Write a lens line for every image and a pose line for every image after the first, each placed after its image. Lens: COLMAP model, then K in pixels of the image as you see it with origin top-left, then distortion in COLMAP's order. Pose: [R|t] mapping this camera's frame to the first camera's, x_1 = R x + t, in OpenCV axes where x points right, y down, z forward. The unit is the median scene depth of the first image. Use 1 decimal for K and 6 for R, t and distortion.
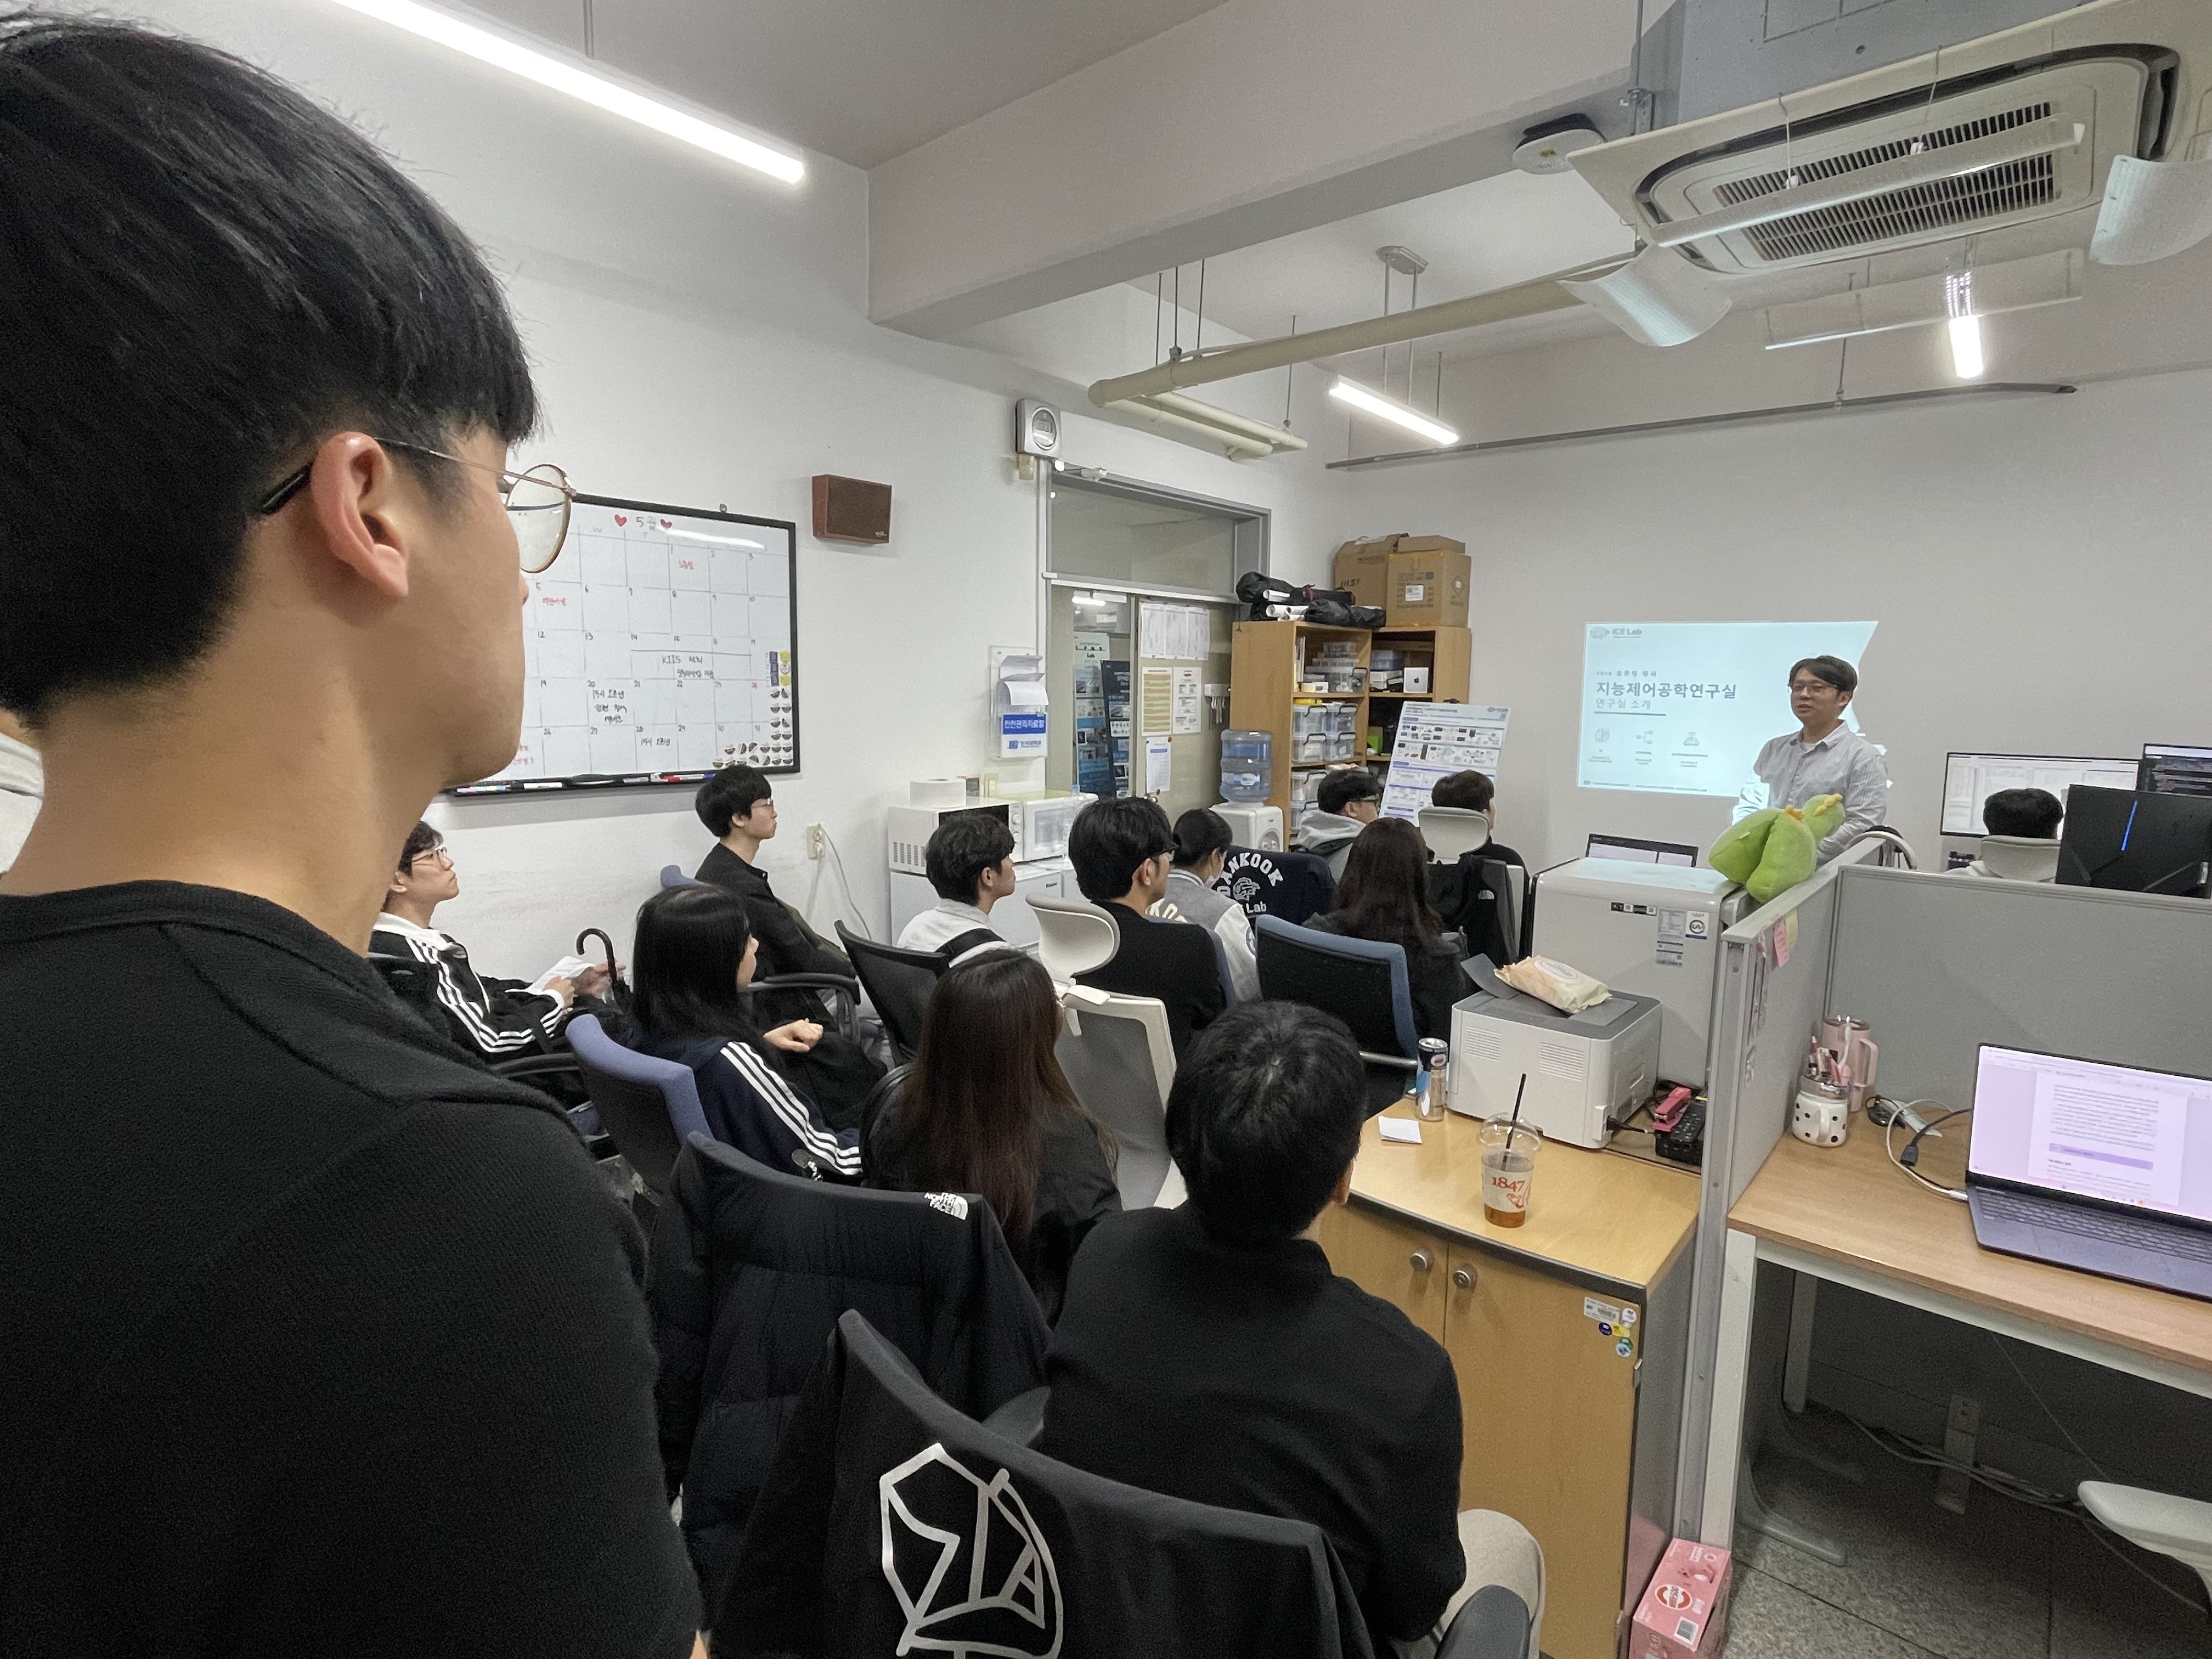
lens RADIAL K [[1094.6, 0, 1108.7], [0, 1094.6, 826.1], [0, 0, 1]] dist [-0.007006, 0.001442]
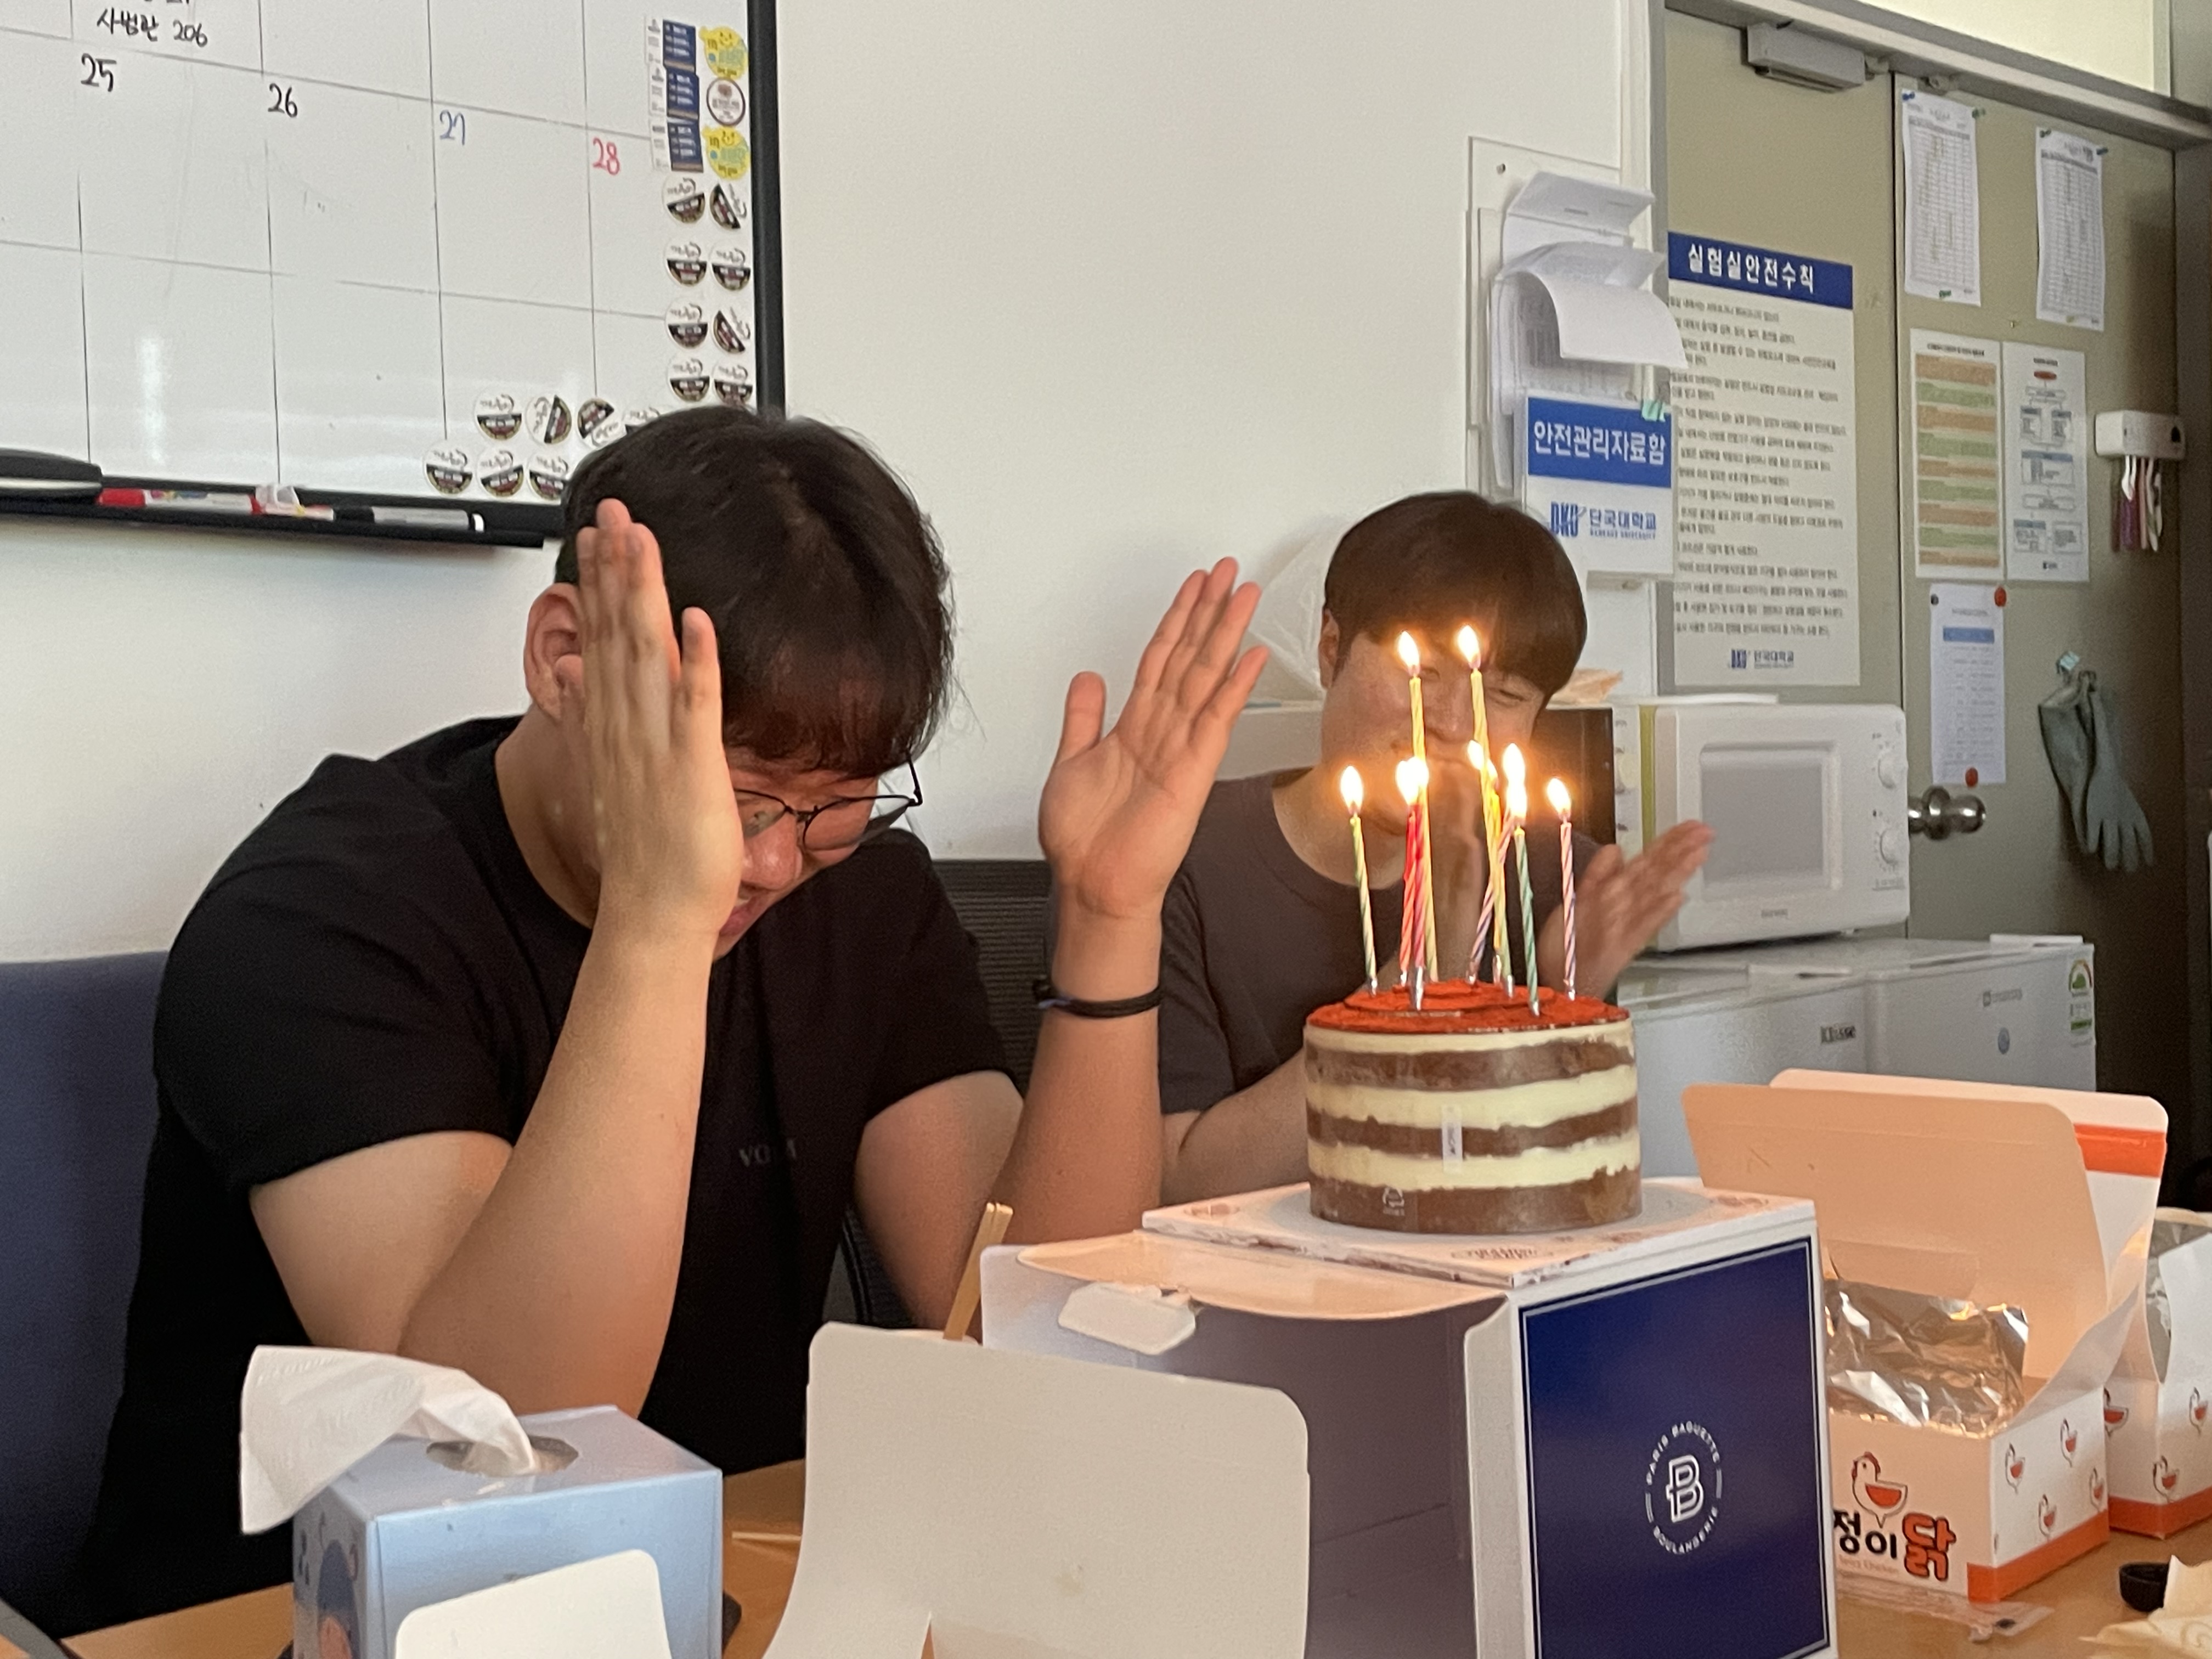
lens RADIAL K [[2680.6, 0, 1065.9], [0, 2680.6, 807.4], [0, 0, 1]] dist [0.060814, 0.000000]
pose [[0.994104, -0.029283, -0.104399, -0.152778], [0.017114, 0.993148, -0.115601, 0.068459], [0.107069, 0.113133, 0.987794, 0.413418]]
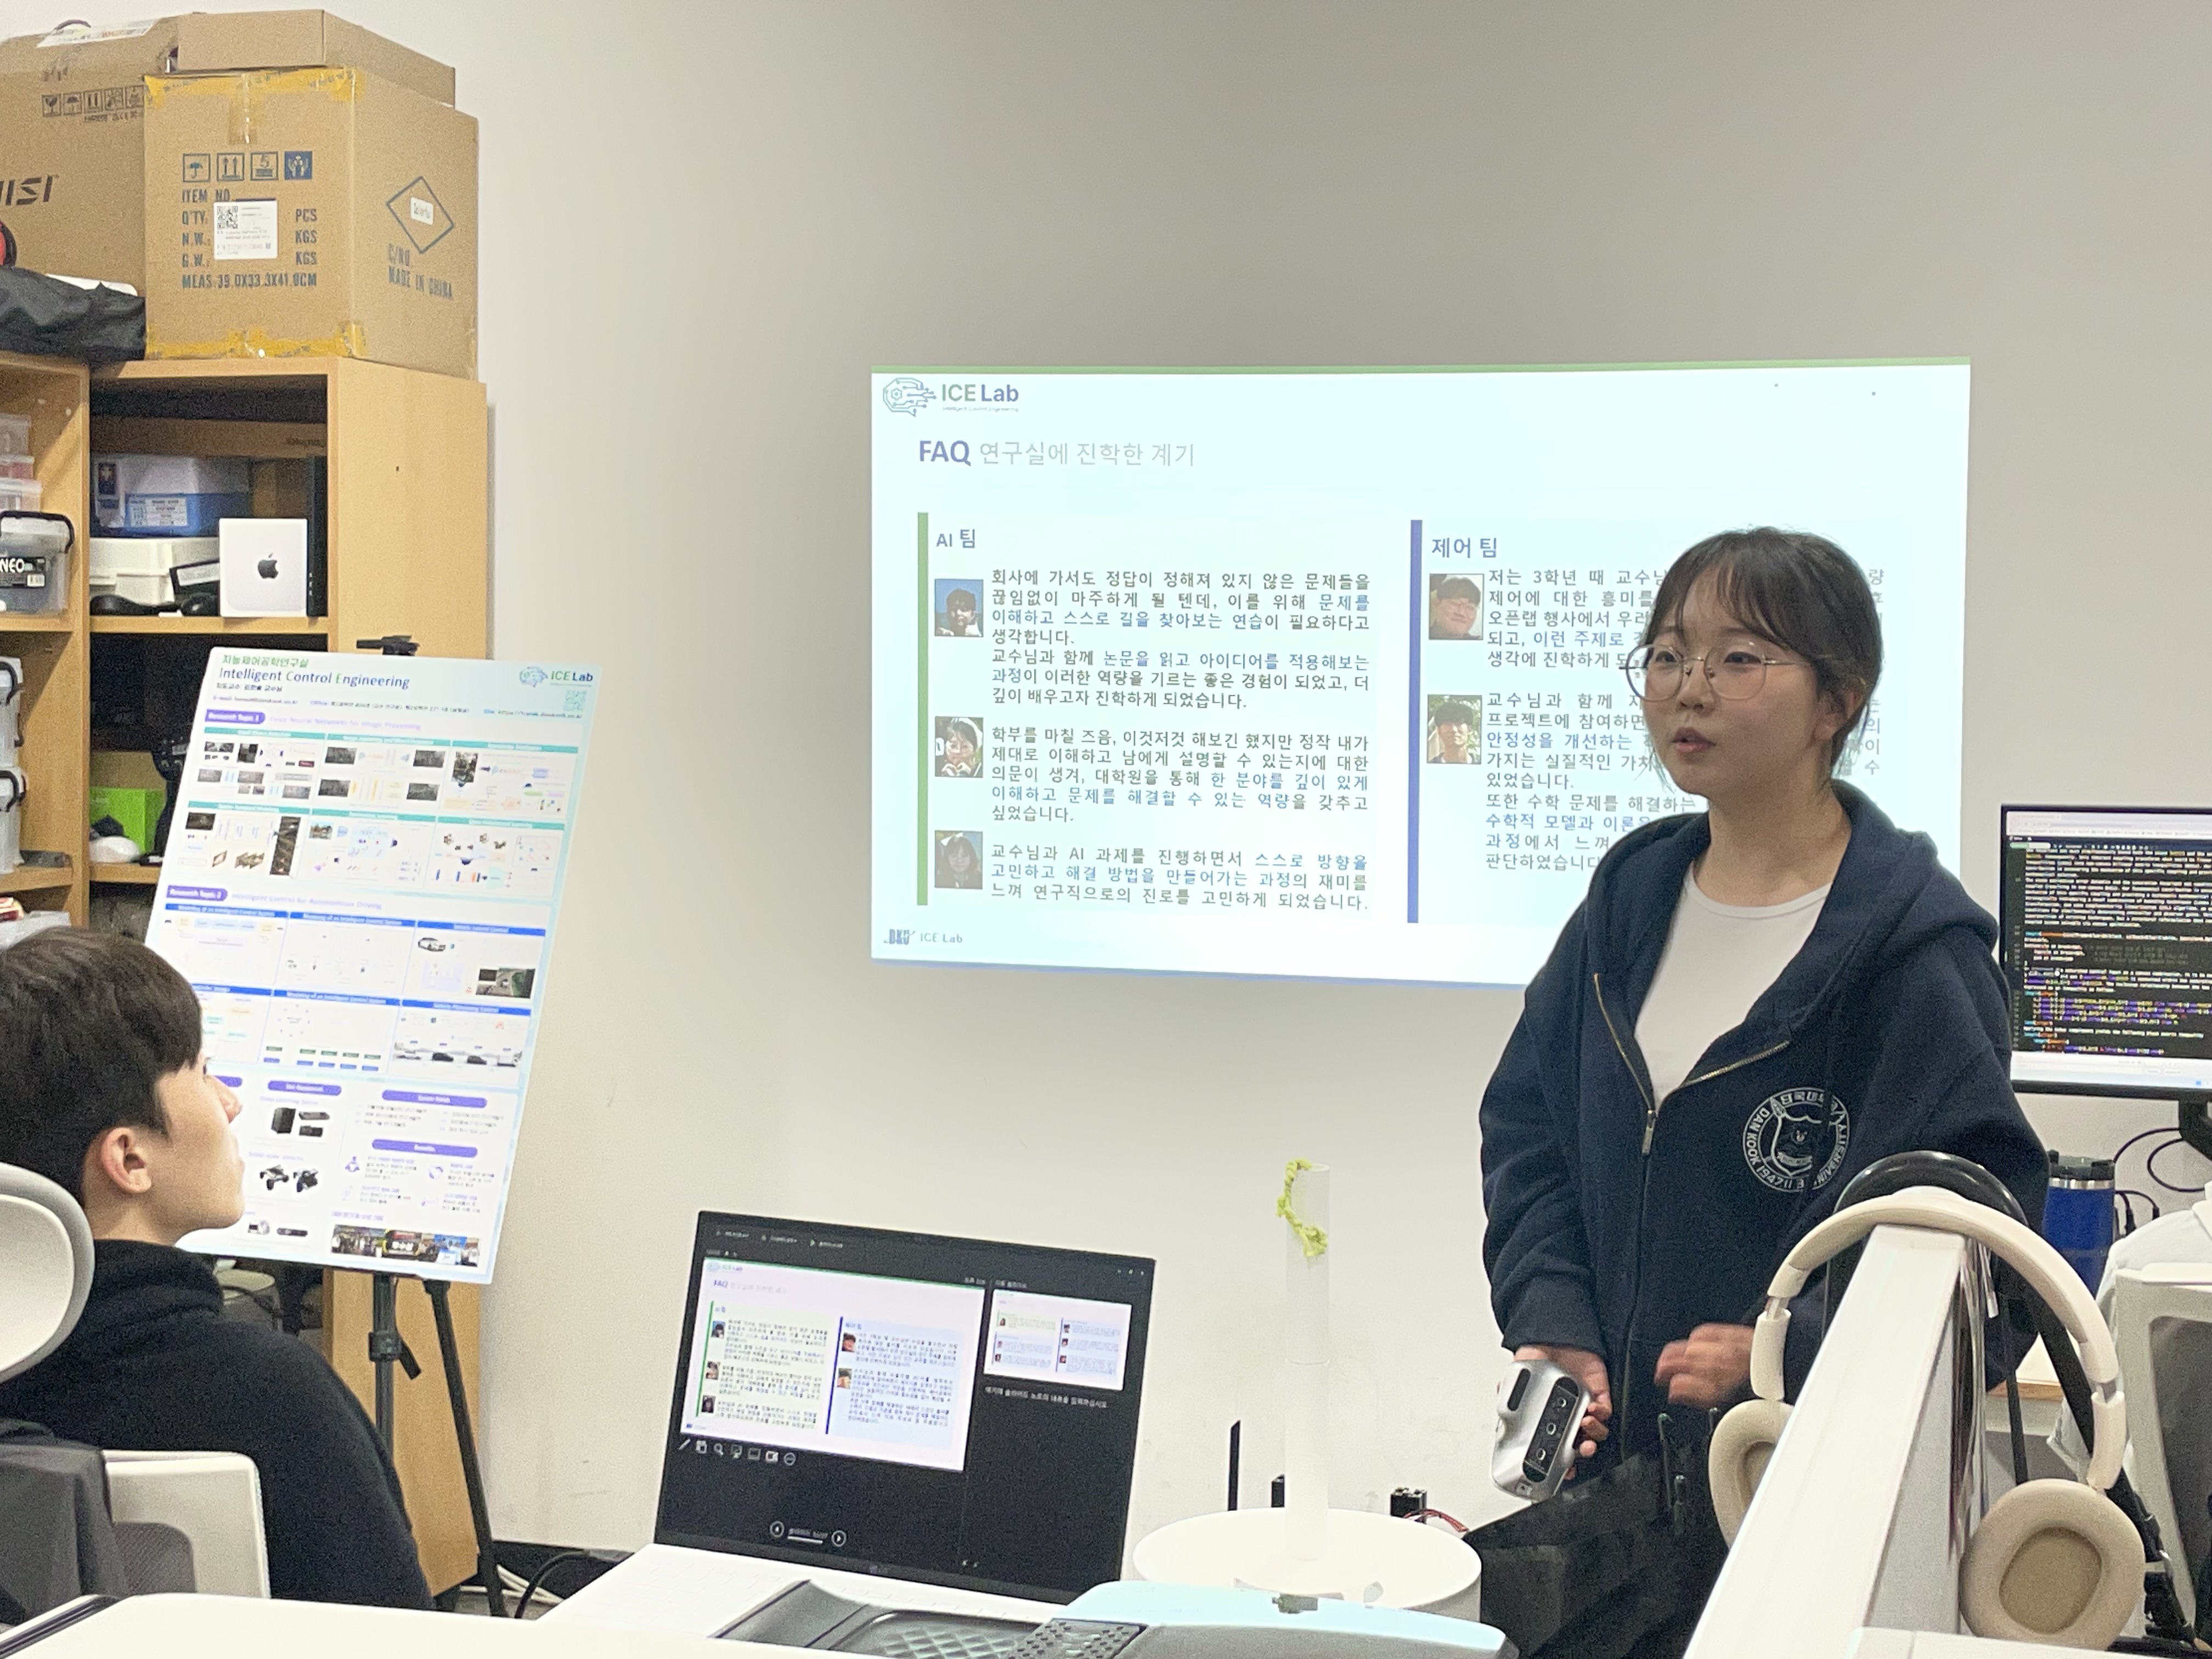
lens RADIAL K [[2978.6, 0, 1092.4], [0, 2978.6, 825.7], [0, 0, 1]] dist [0.094845, 0.000000]
pose [[0.919046, -0.016251, 0.393816, 0.256062], [0.047454, 0.996444, -0.069623, -0.021302], [-0.391284, 0.082675, 0.916549, 0.402099]]
